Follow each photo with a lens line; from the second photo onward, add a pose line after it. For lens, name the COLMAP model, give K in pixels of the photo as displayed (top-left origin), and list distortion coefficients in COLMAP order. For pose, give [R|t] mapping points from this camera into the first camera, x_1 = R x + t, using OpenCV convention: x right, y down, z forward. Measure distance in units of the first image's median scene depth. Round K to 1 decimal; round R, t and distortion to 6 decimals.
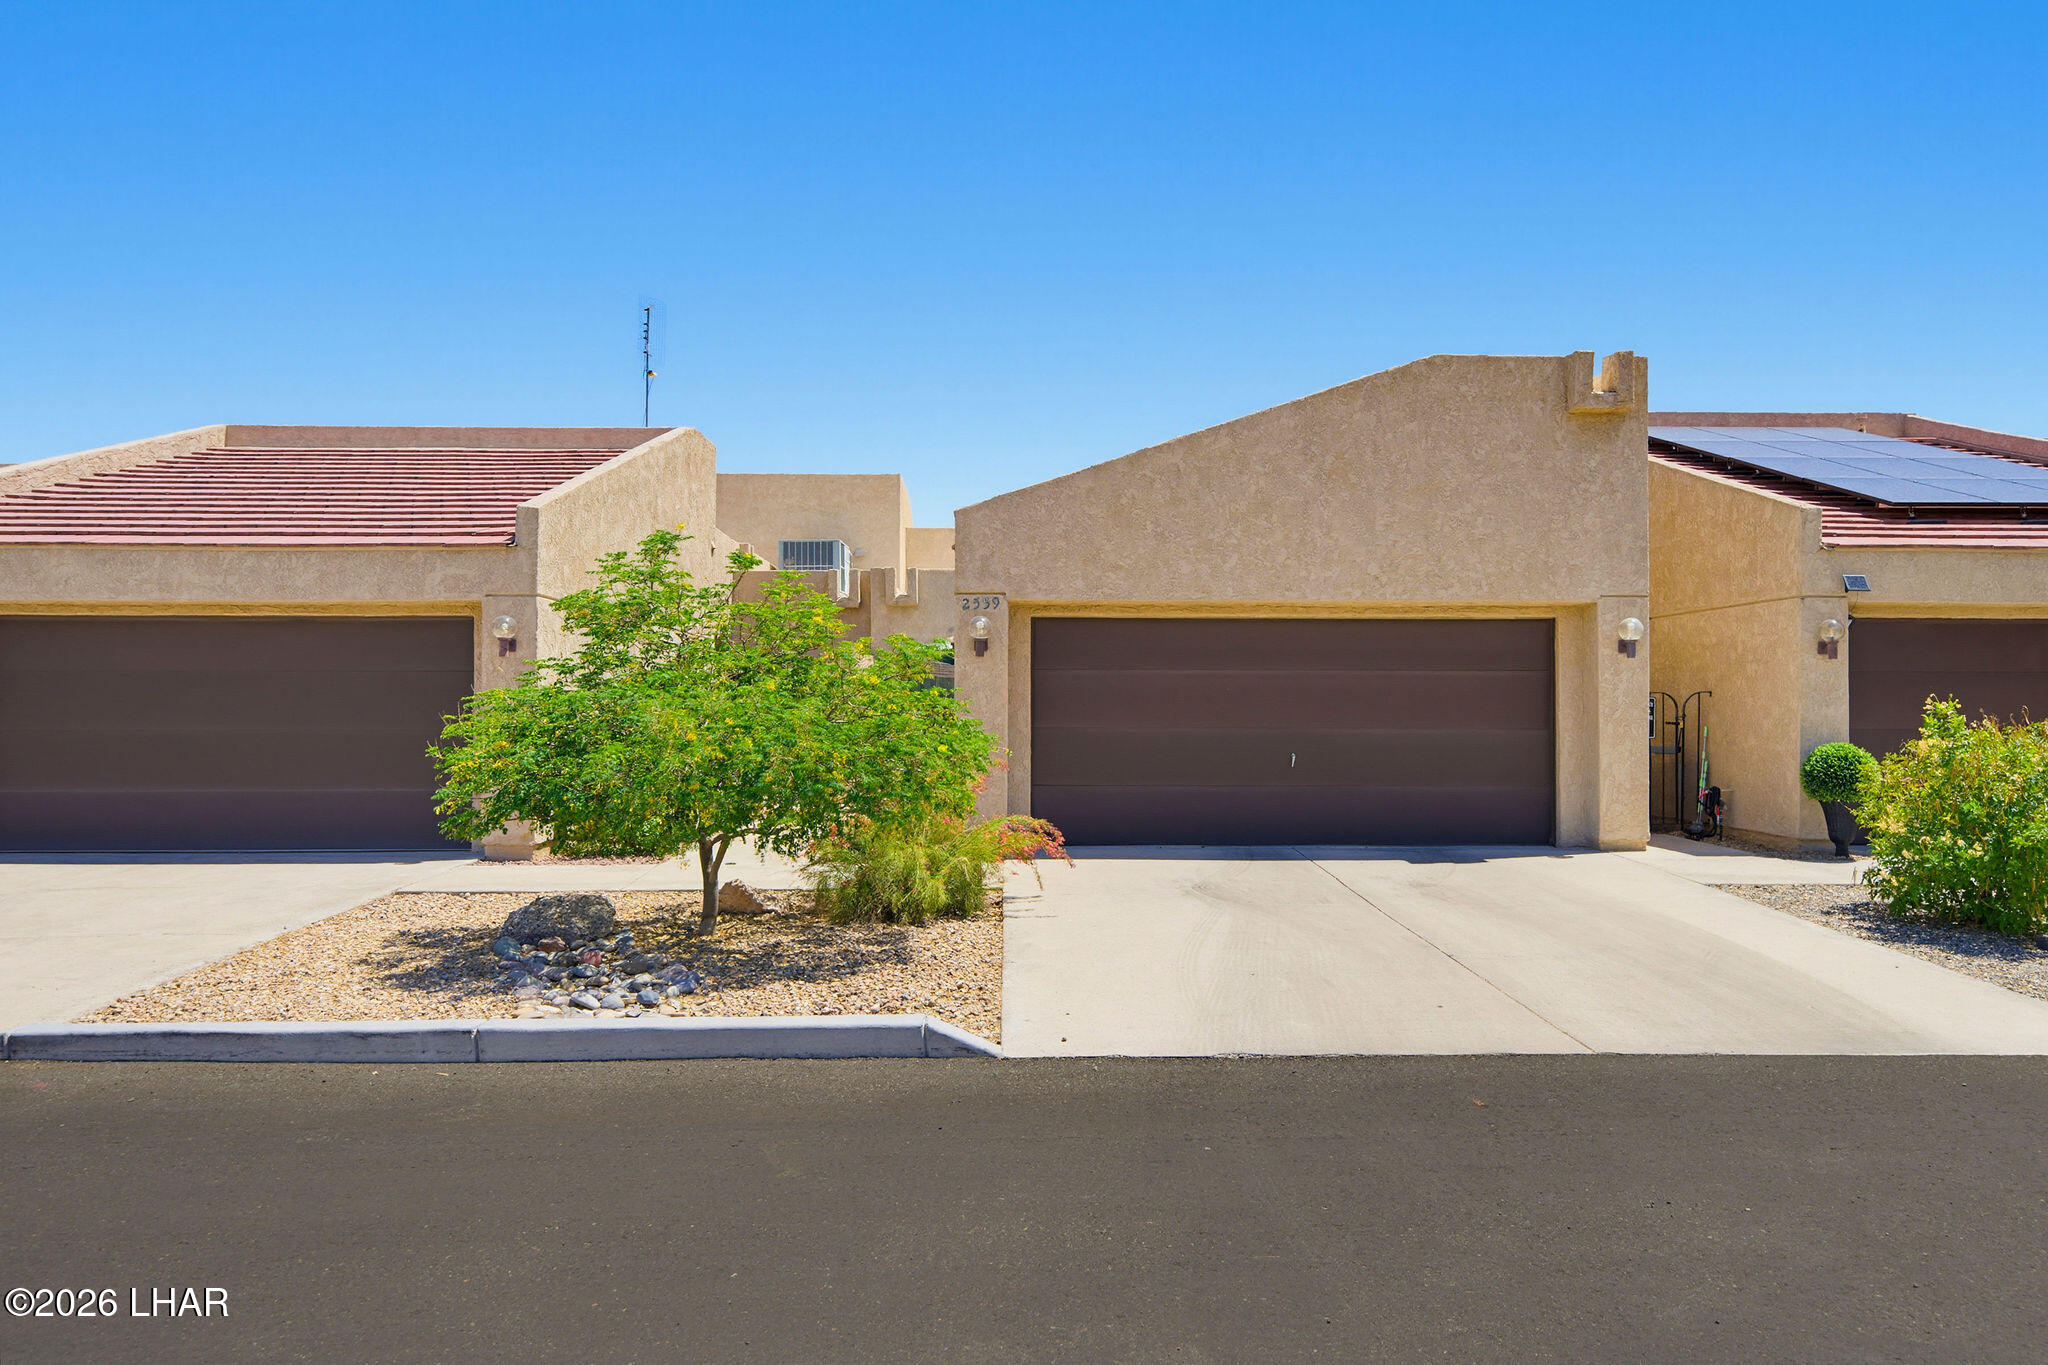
lens RADIAL K [[1412.1, 0, 1024.0], [0, 1412.1, 682.5], [0, 0, 1]] dist [0.004535, -0.007748]
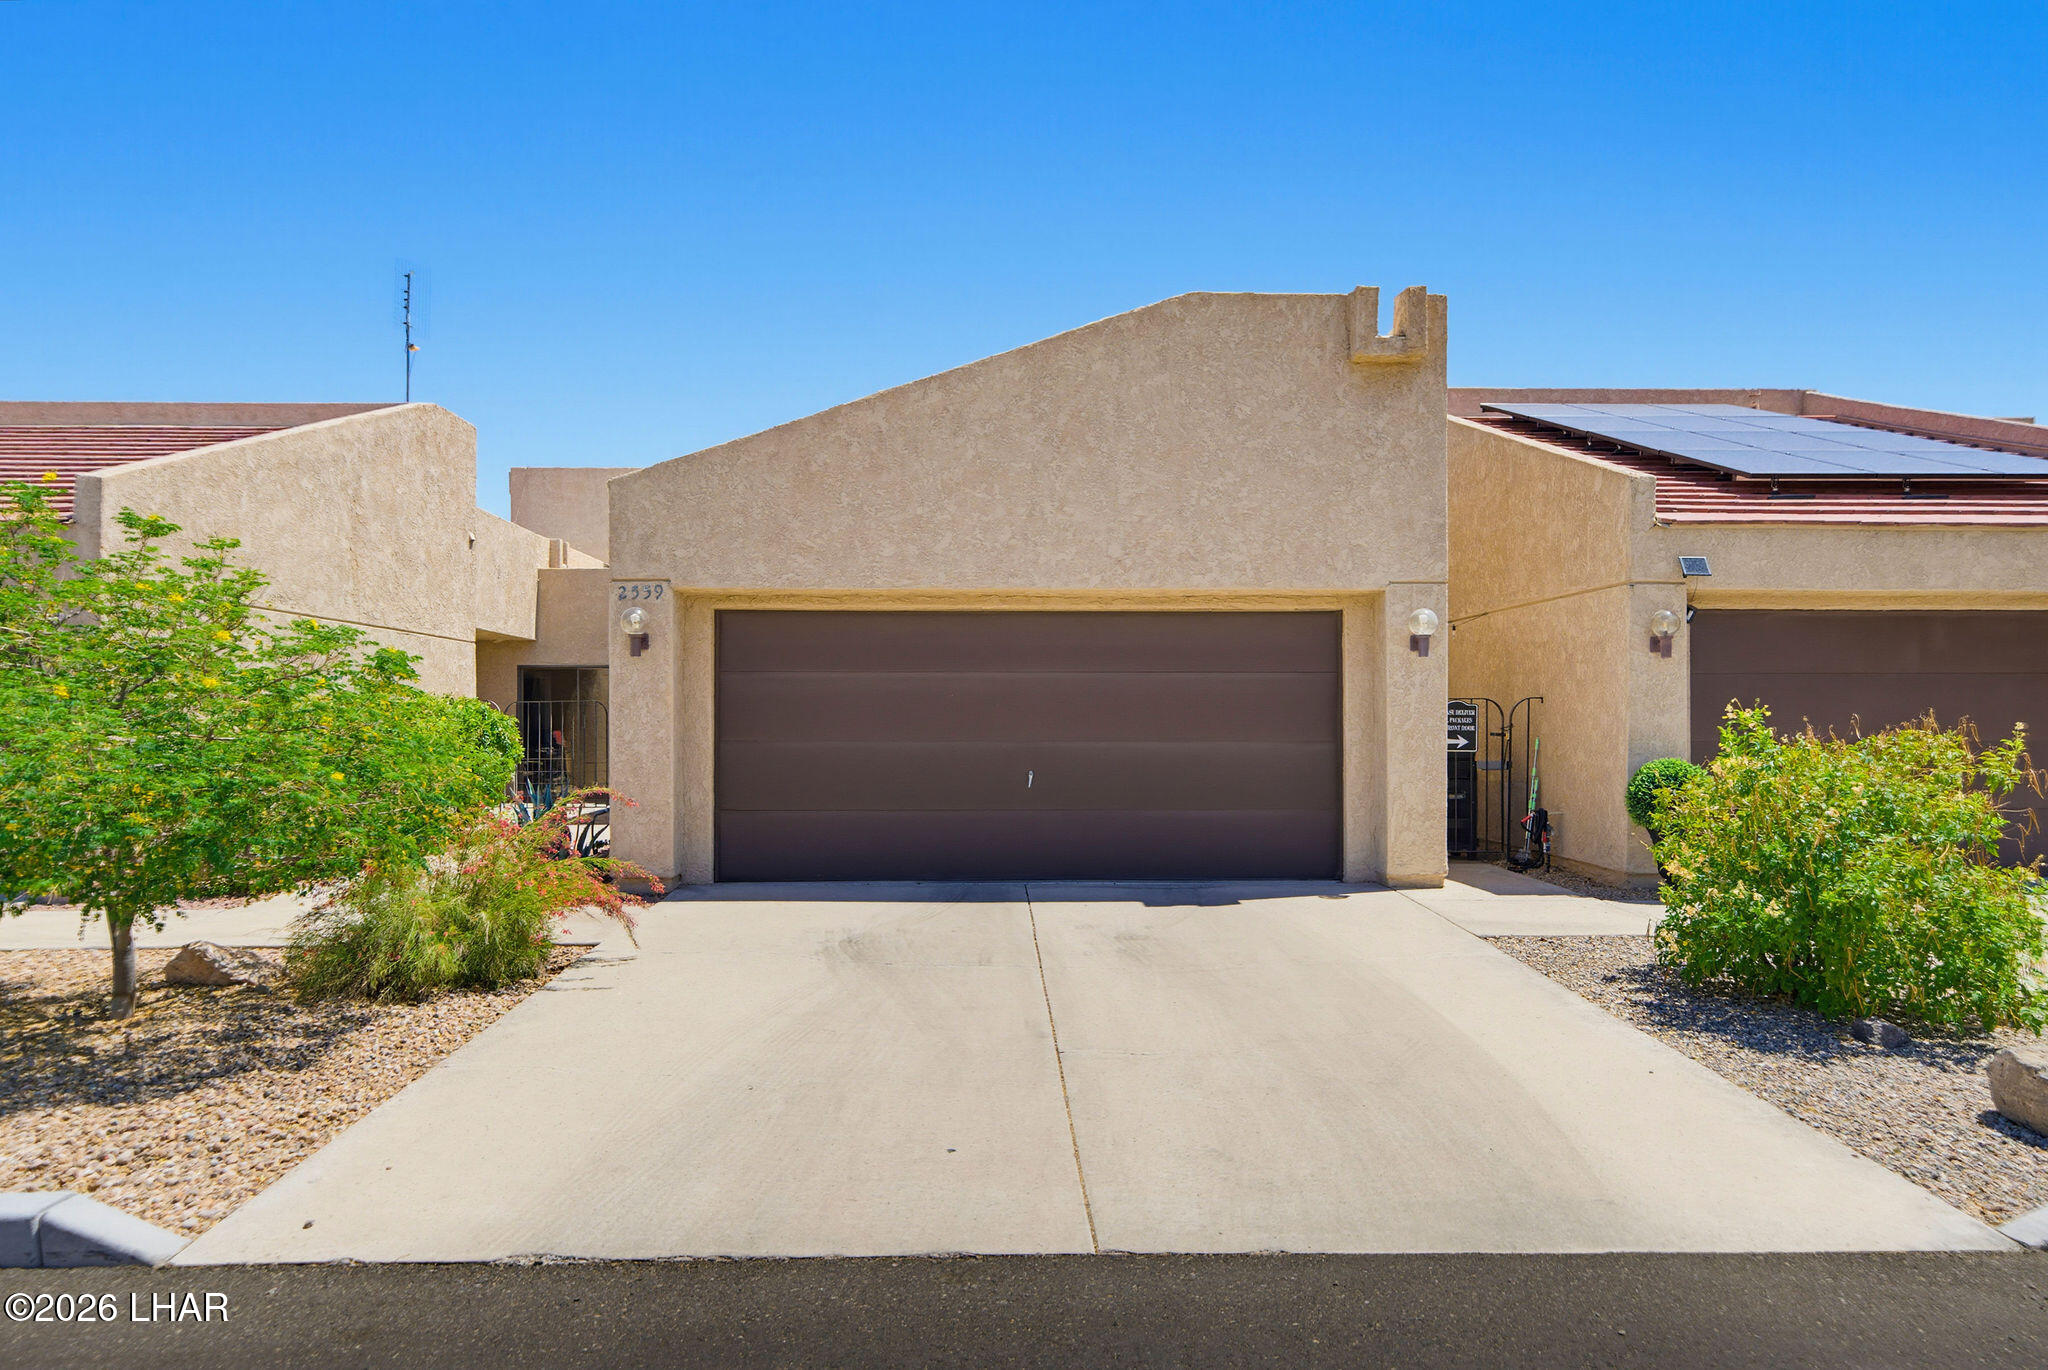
lens RADIAL K [[1365.2, 0, 1023.2], [0, 1365.2, 707.5], [0, 0, 1]] dist [-0.001415, 0.002038]
pose [[0.999999, -0.001565, 0.000139, 0.192609], [0.001563, 0.999925, 0.012182, 0.002266], [-0.000158, -0.012182, 0.999926, 0.194908]]
